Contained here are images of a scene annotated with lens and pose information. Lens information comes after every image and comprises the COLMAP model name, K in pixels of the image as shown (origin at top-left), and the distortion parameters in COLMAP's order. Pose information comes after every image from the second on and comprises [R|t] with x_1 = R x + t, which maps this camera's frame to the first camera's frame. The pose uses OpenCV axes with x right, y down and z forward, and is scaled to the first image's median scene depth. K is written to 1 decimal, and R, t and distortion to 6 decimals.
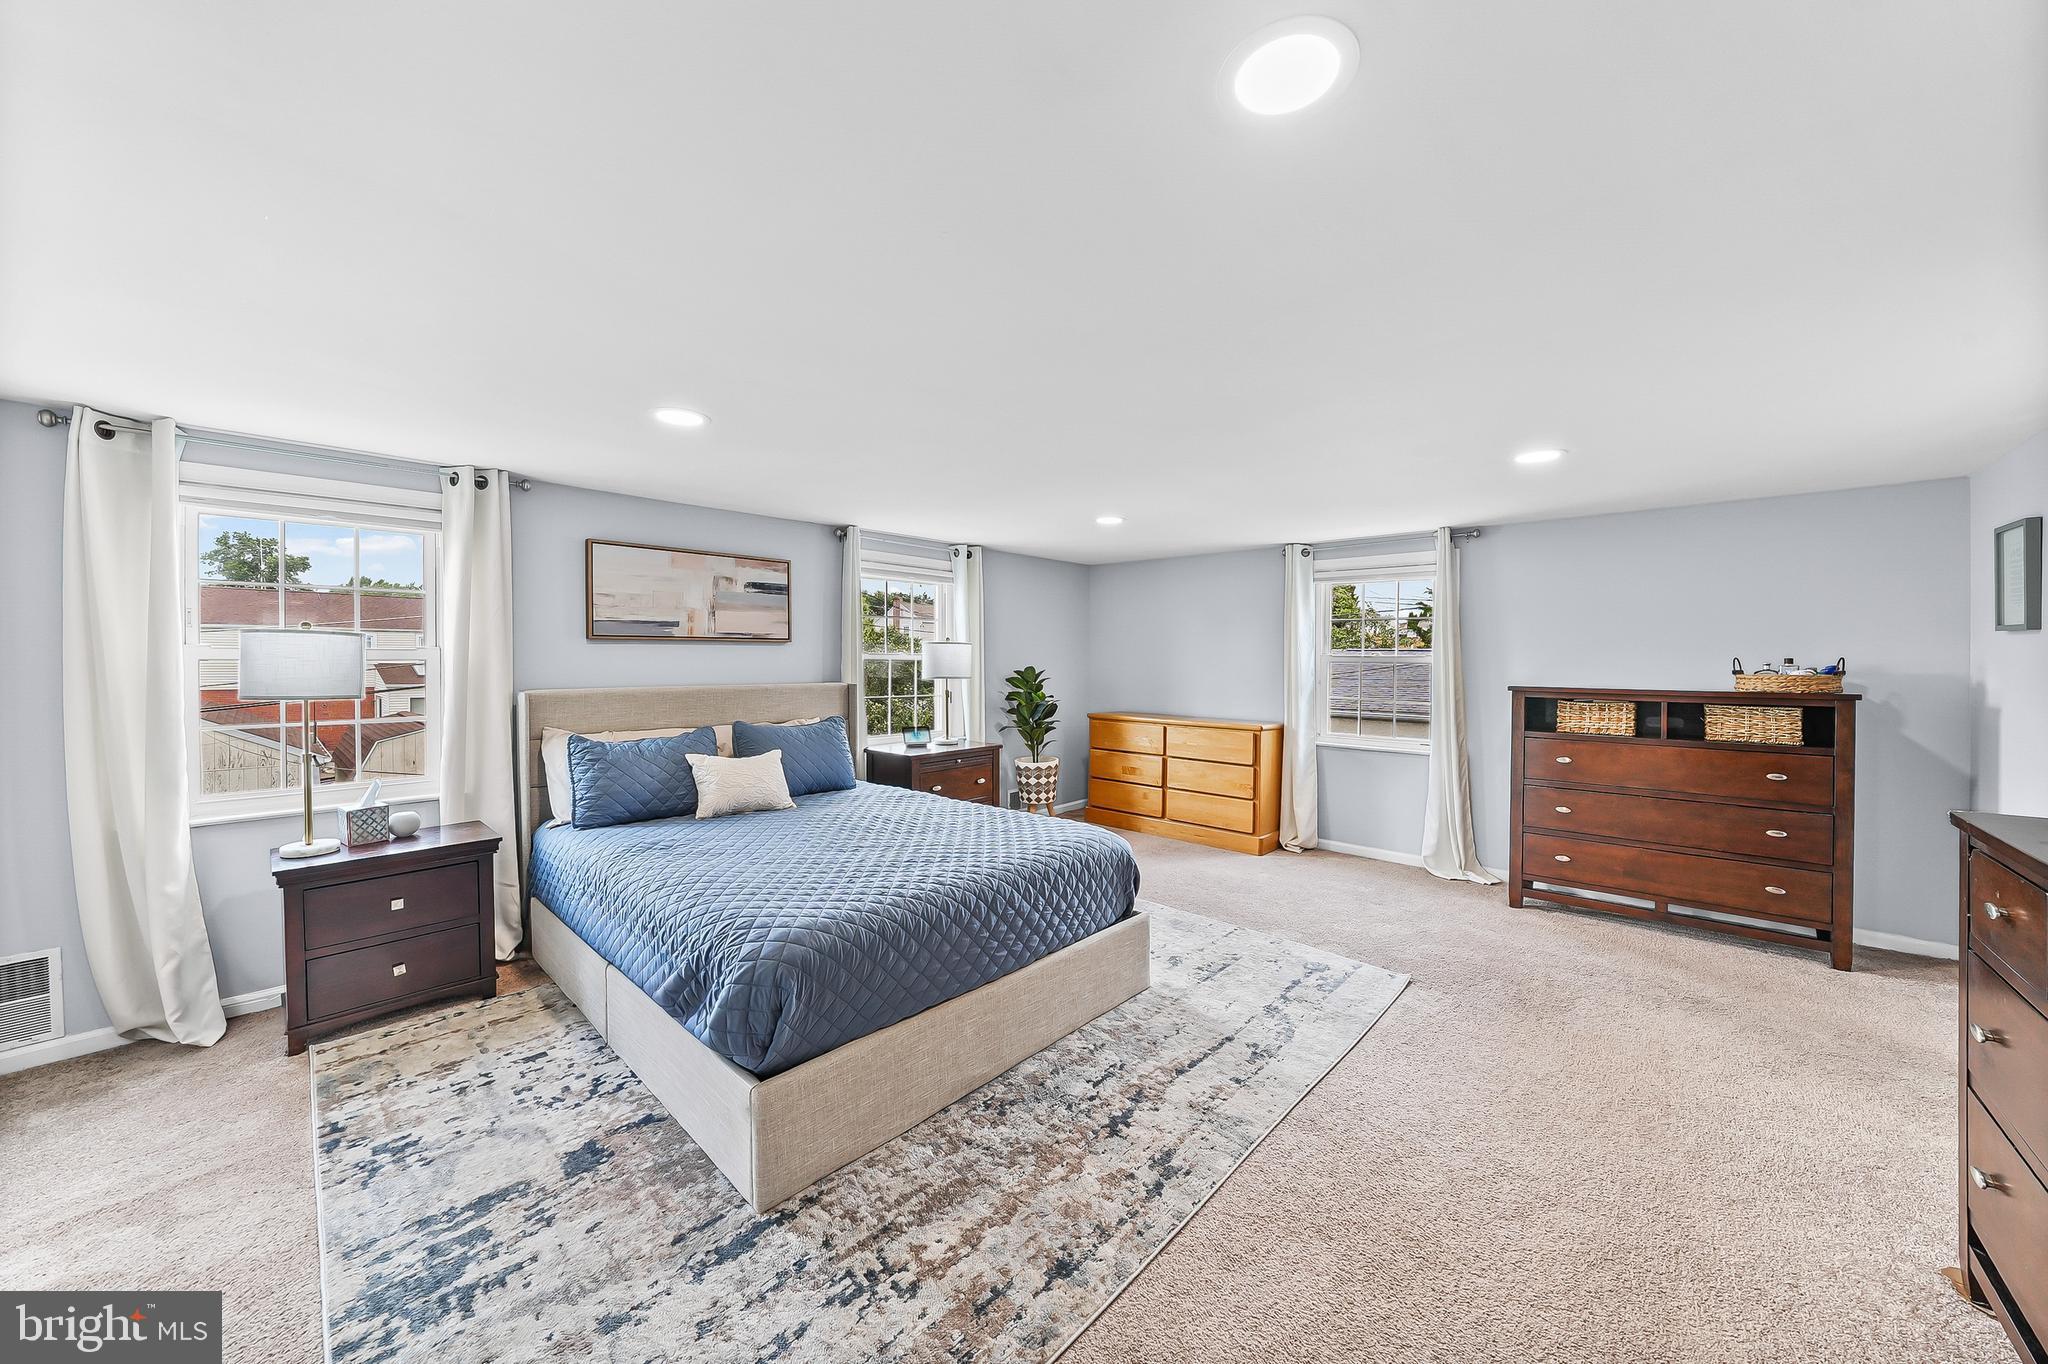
lens RADIAL K [[715.1, 0, 1031.6], [0, 715.1, 656.8], [0, 0, 1]] dist [-0.013042, 0.000048]
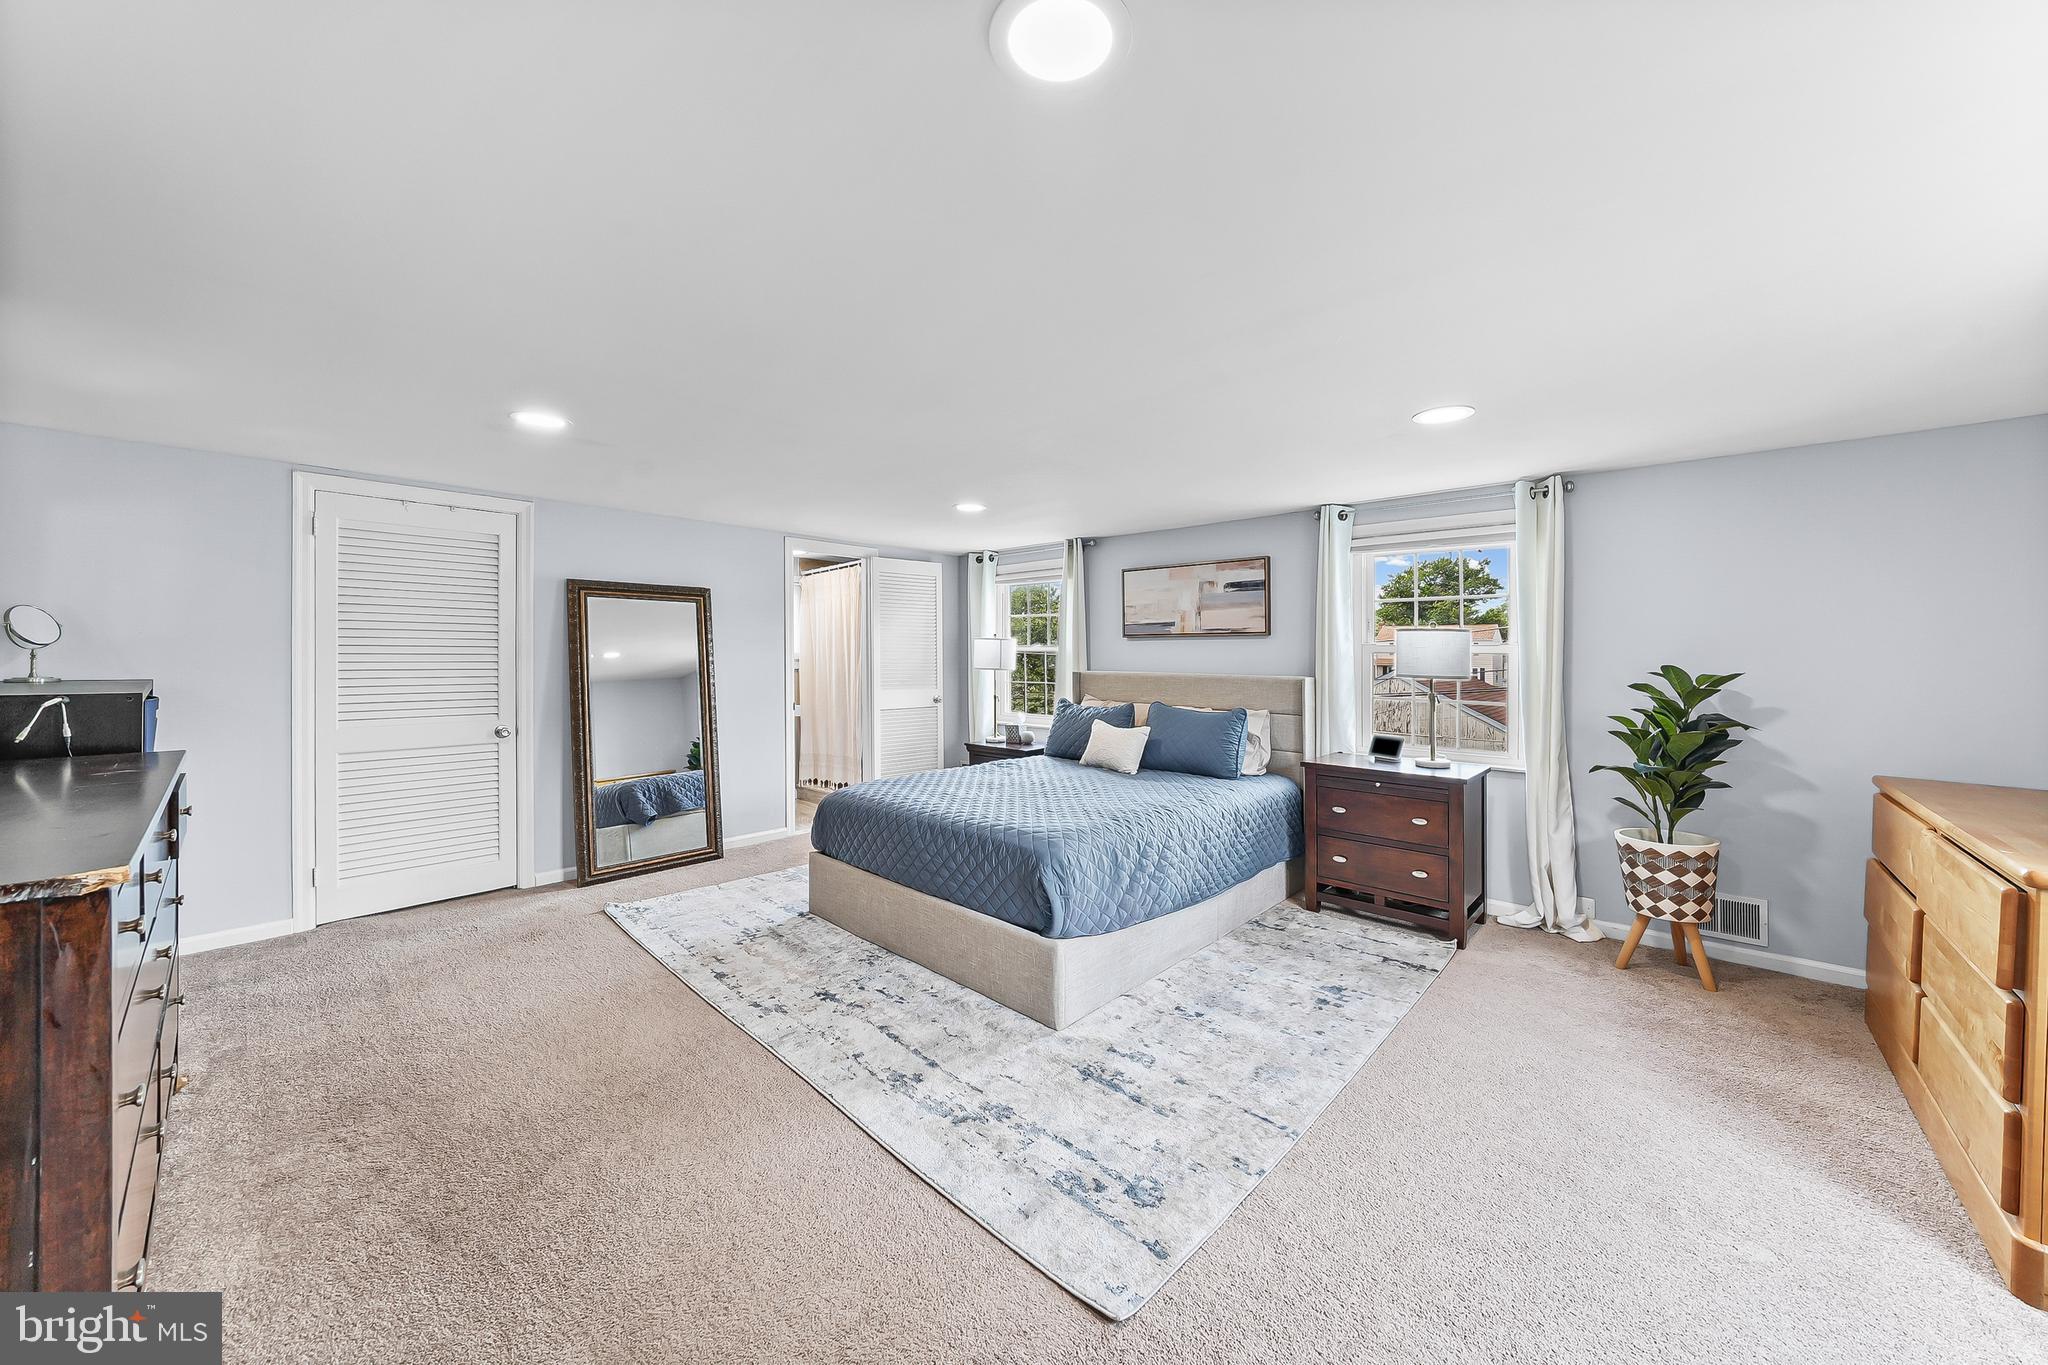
lens RADIAL K [[715.1, 0, 1031.6], [0, 715.1, 657.3], [0, 0, 1]] dist [-0.013042, 0.000048]
pose [[0.010123, 0.010313, -0.999896, 0.819519], [0.002930, 0.999942, 0.010343, 0.000023], [0.999944, -0.003034, 0.010092, 0.766683]]
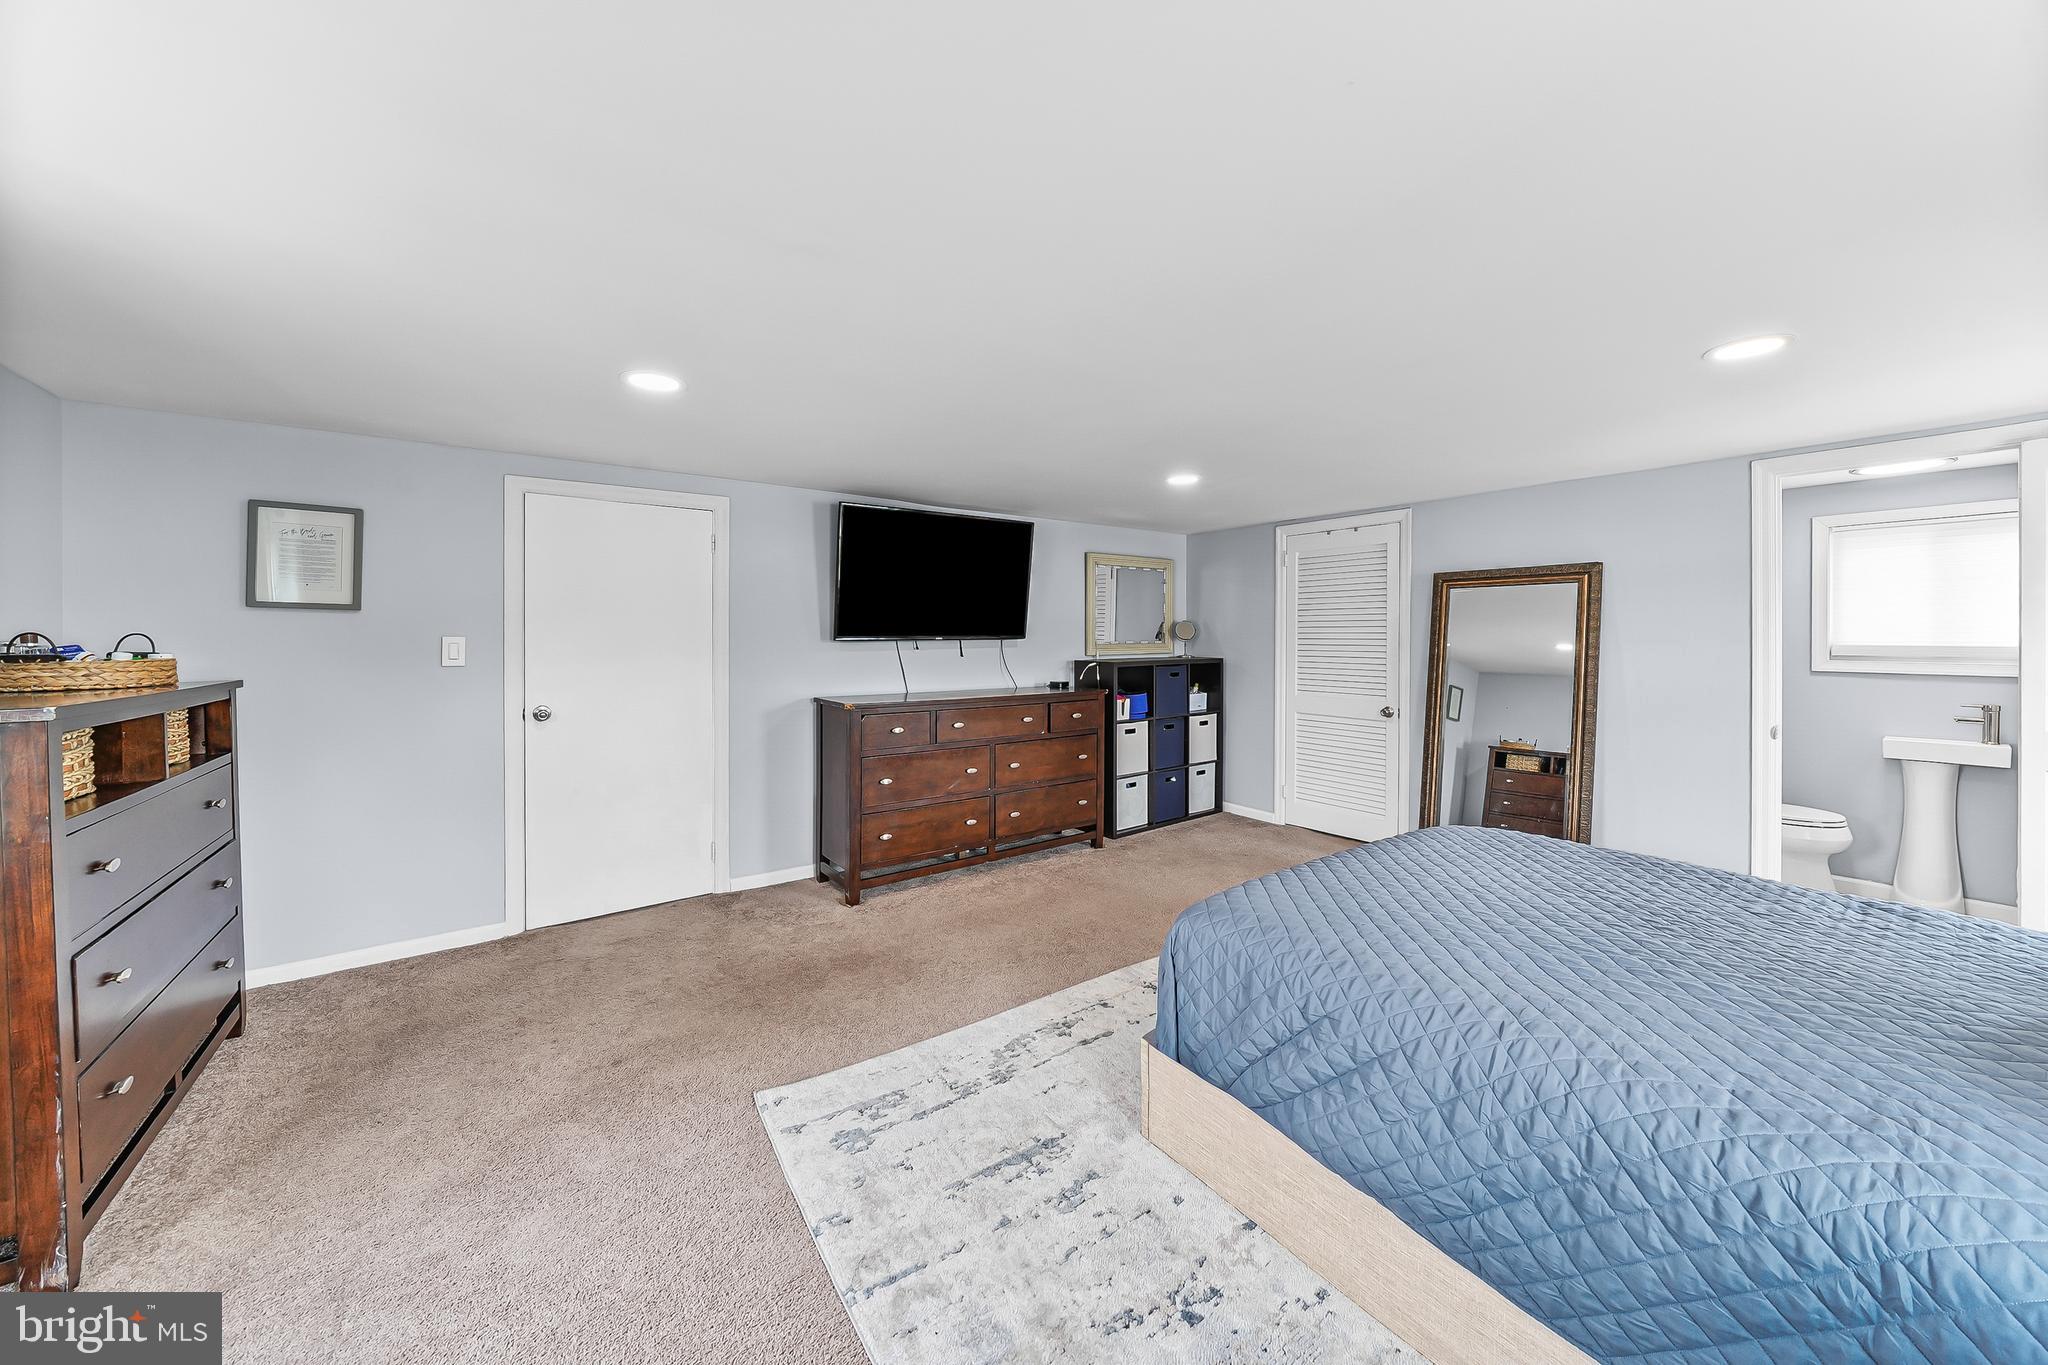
lens RADIAL K [[730.2, 0, 1034.0], [0, 730.2, 645.6], [0, 0, 1]] dist [-0.023254, -0.000010]
pose [[-0.981619, -0.002554, 0.190833, 0.110074], [-0.003029, 0.999993, -0.002200, 0.008815], [-0.190826, -0.002738, -0.981620, 1.340710]]
